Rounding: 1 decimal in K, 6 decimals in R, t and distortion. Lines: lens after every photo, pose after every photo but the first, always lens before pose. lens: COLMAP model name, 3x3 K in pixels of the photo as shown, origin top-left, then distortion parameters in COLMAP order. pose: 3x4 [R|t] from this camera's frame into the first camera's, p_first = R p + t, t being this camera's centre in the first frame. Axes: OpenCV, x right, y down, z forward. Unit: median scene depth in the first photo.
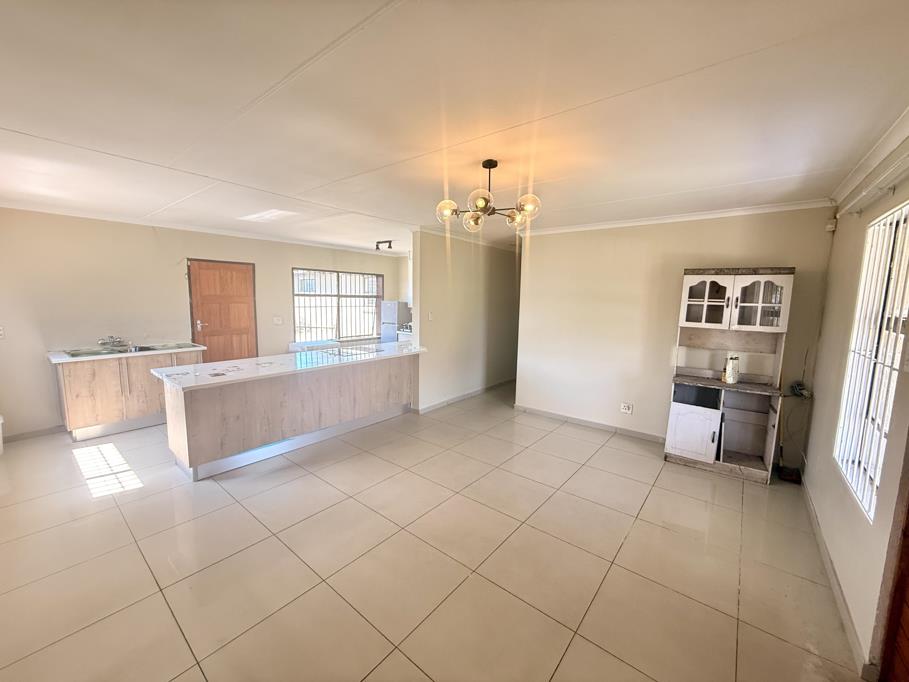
lens RADIAL K [[360.6, 0, 446.9], [0, 360.6, 342.7], [0, 0, 1]] dist [-0.002039, -0.000117]
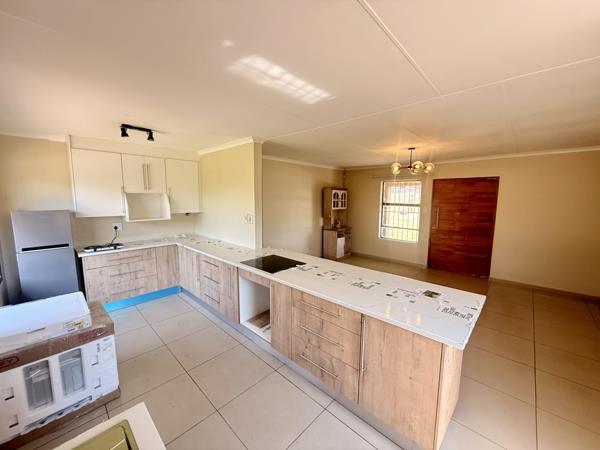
lens RADIAL K [[238.0, 0, 299.6], [0, 238.0, 224.2], [0, 0, 1]] dist [-0.002039, -0.000117]
pose [[0.075651, -0.148755, 0.985976, -1.070999], [0.108108, 0.984204, 0.140193, -0.209468], [-0.991257, 0.095987, 0.090538, 1.107764]]
